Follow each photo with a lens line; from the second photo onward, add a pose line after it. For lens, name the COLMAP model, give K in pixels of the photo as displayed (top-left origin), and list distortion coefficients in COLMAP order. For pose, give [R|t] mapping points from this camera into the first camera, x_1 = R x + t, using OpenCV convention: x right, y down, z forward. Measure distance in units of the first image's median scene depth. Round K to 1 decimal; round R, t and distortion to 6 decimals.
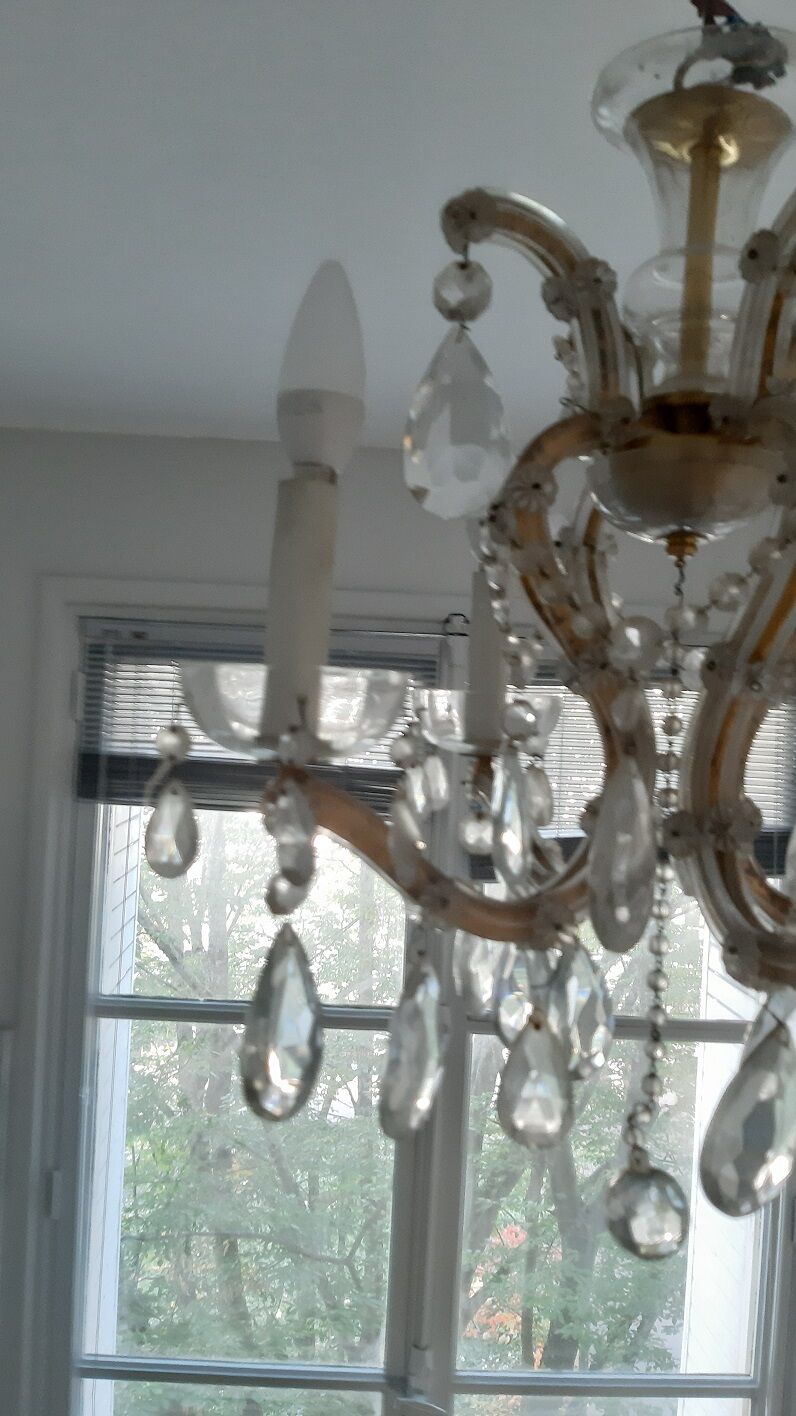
lens RADIAL K [[1163.7, 0, 398.0], [0, 1163.7, 708.0], [0, 0, 1]] dist [0.070240, -0.126994]
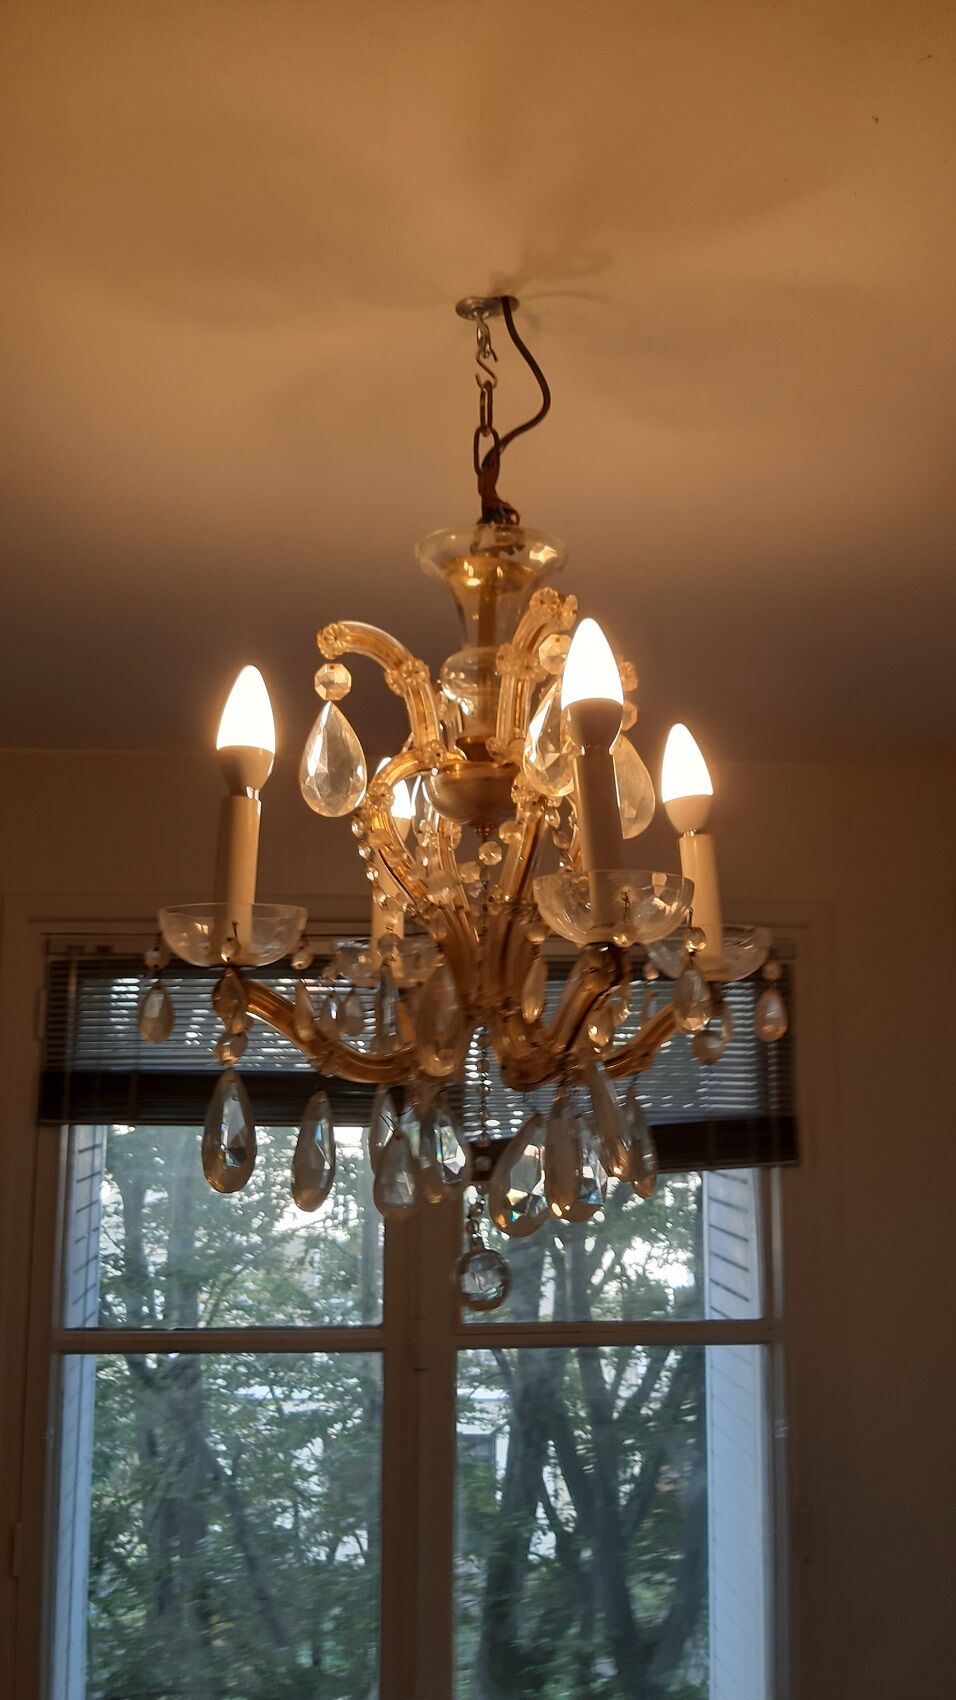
lens RADIAL K [[1427.0, 0, 478.0], [0, 1427.0, 850.0], [0, 0, 1]] dist [0.005080, 0.001436]
pose [[0.997929, -0.035915, 0.053369, 0.034967], [0.043322, 0.988506, -0.144841, 0.043737], [-0.047554, 0.146853, 0.988015, -0.232499]]
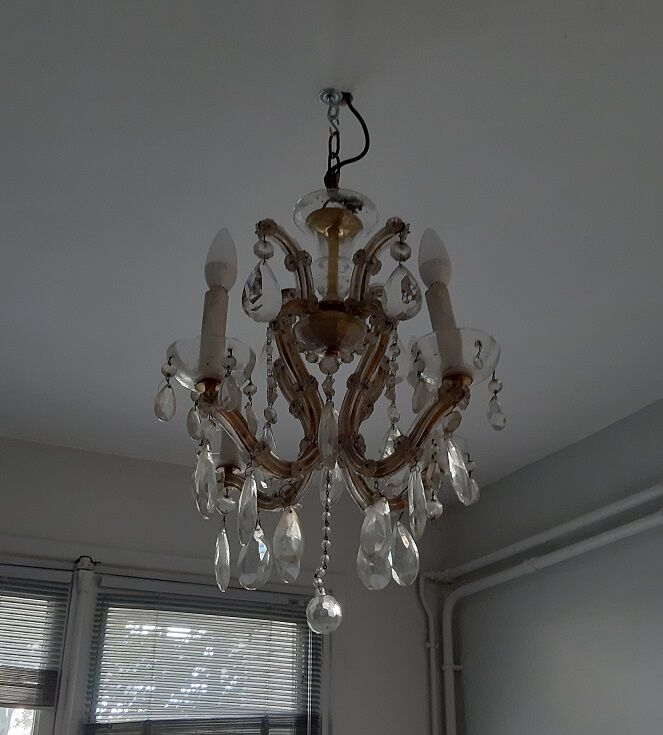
lens RADIAL K [[975.4, 0, 331.5], [0, 975.4, 367.5], [0, 0, 1]] dist [0.003262, -0.069828]
pose [[0.914210, 0.139893, 0.380328, -0.157752], [0.034385, 0.908362, -0.416769, 0.215312], [-0.403779, 0.394092, 0.825623, -0.217719]]
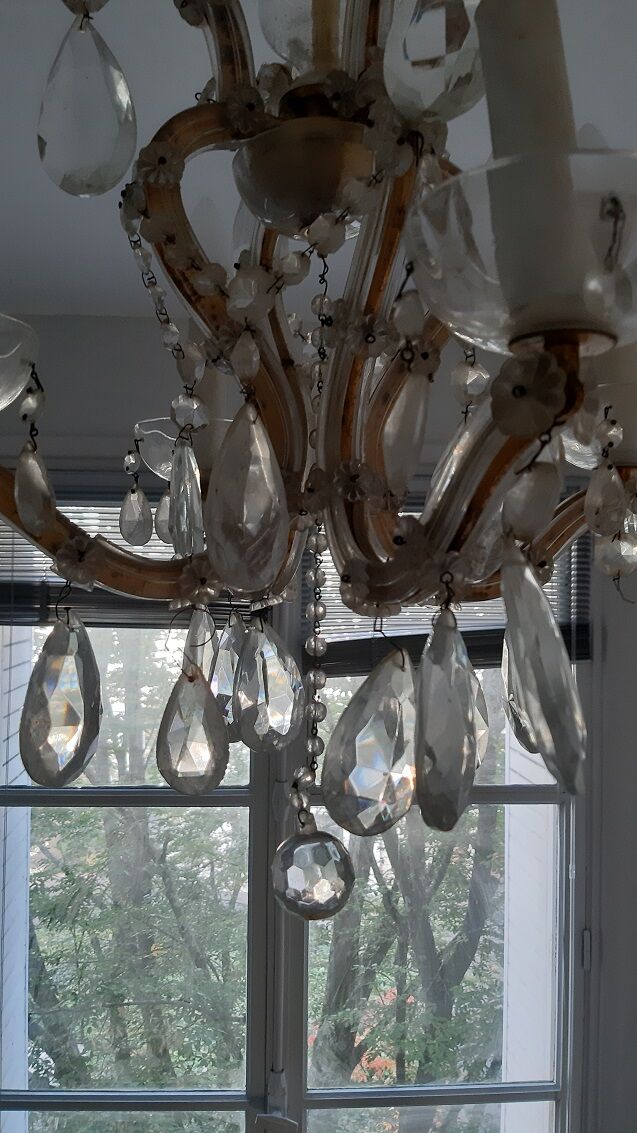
lens RADIAL K [[931.1, 0, 318.5], [0, 931.1, 566.5], [0, 0, 1]] dist [0.070240, -0.126994]
pose [[0.998656, -0.039442, 0.033630, 0.052923], [0.039871, 0.999131, -0.012162, 0.046583], [-0.033121, 0.013486, 0.999360, 0.036813]]
